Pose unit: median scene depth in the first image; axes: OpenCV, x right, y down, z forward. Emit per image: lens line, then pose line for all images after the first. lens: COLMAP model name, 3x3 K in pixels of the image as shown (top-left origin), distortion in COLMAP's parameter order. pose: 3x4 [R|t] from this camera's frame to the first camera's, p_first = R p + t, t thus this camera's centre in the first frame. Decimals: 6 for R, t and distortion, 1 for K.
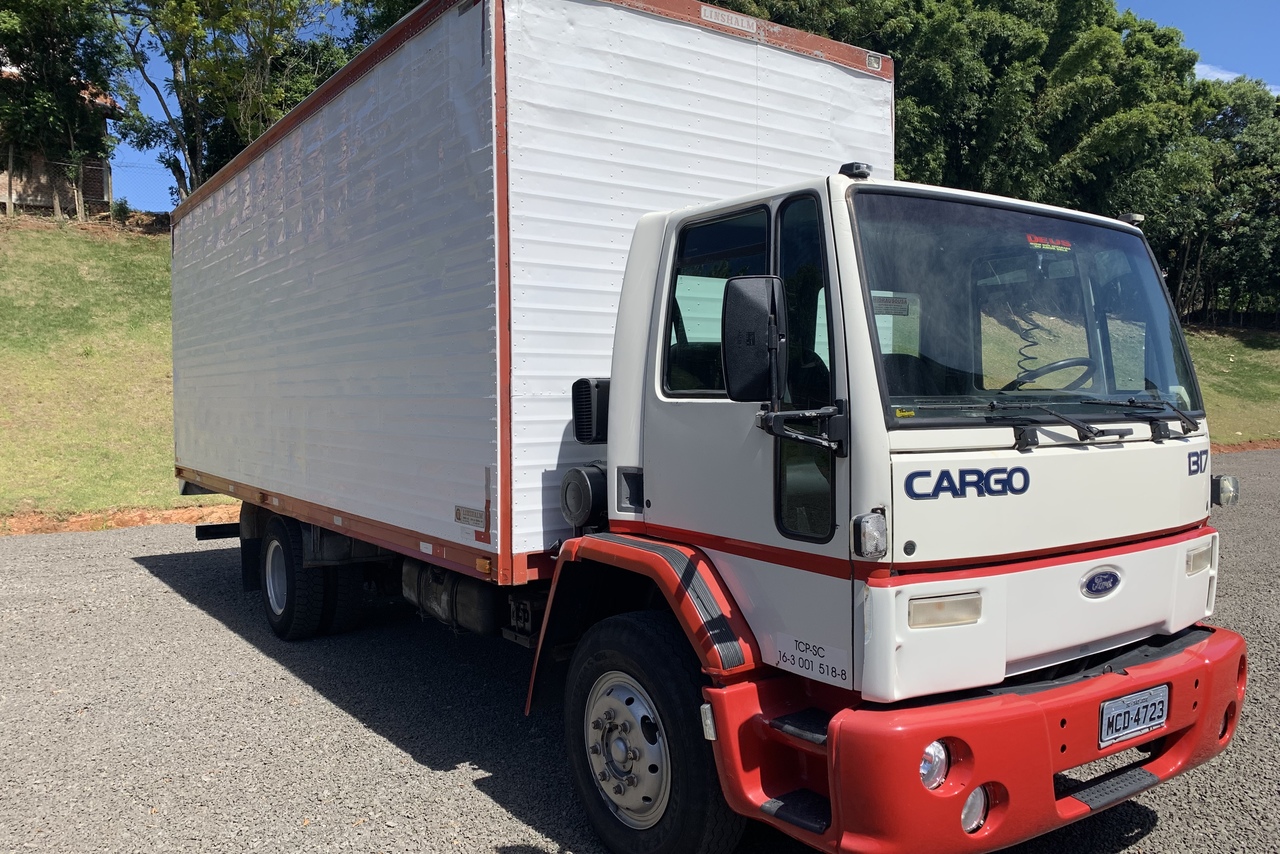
lens RADIAL K [[990.4, 0, 635.7], [0, 990.4, 422.1], [0, 0, 1]] dist [0.018757, -0.003392]
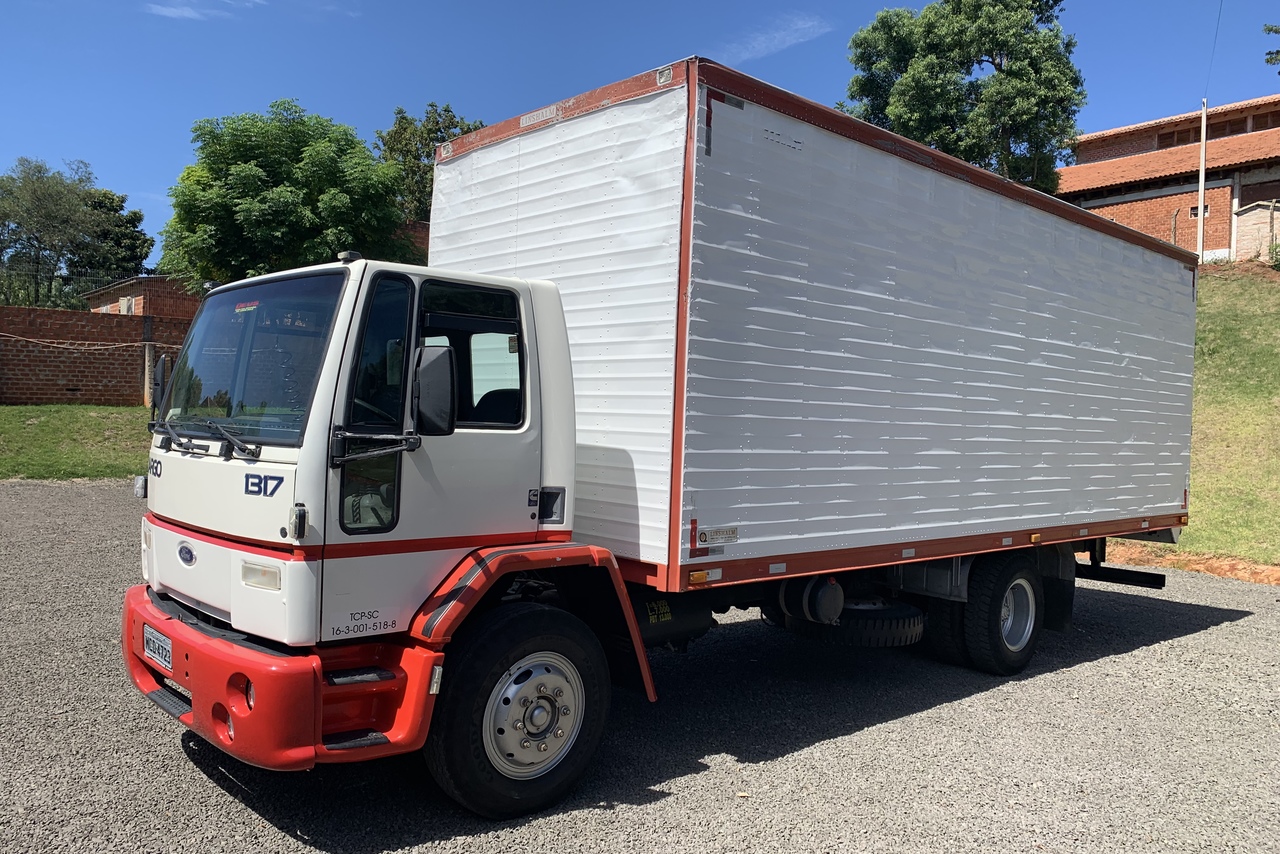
lens RADIAL K [[990.4, 0, 635.7], [0, 990.4, 422.1], [0, 0, 1]] dist [0.018757, -0.003392]
pose [[0.145557, 0.005531, -0.989334, 1.709702], [-0.055174, 0.998474, -0.002535, -0.048192], [0.987810, 0.054954, 0.145640, 1.256819]]
